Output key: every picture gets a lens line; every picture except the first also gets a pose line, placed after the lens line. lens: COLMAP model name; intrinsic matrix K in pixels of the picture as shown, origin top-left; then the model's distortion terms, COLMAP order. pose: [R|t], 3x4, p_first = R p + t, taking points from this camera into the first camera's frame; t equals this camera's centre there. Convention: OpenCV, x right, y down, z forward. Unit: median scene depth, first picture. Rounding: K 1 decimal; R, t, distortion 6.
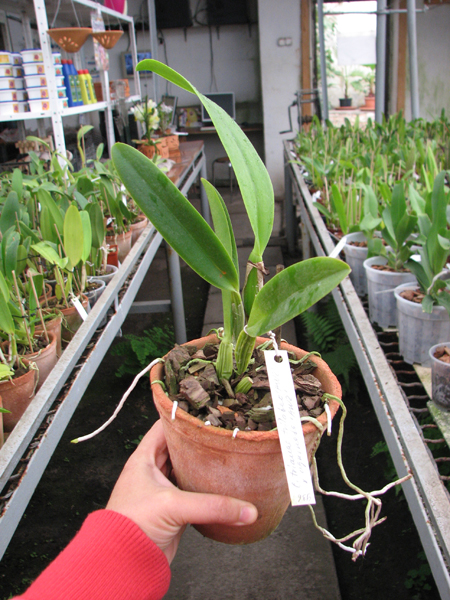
lens RADIAL K [[639.1, 0, 241.3], [0, 639.1, 316.1], [0, 0, 1]] dist [-0.198837, 0.254655]
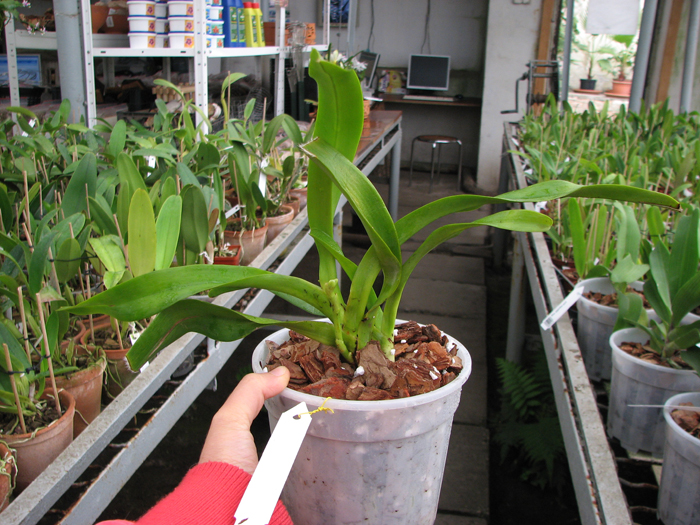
lens RADIAL K [[745.3, 0, 334.3], [0, 745.3, 286.1], [0, 0, 1]] dist [-0.206783, 0.277002]
pose [[0.982383, 0.131319, -0.132965, 0.009983], [-0.136270, 0.990253, -0.028803, -0.035656], [0.127886, 0.046414, 0.990702, 0.130208]]
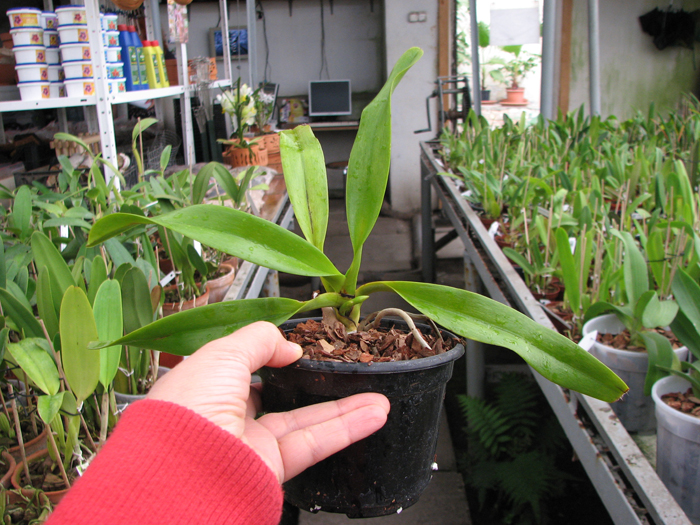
lens RADIAL K [[745.3, 0, 334.3], [0, 745.3, 286.1], [0, 0, 1]] dist [-0.206783, 0.277002]
pose [[0.999741, 0.016717, -0.015412, -0.026567], [-0.017817, 0.997081, -0.074250, -0.056759], [0.014126, 0.074505, 0.997121, 0.186777]]
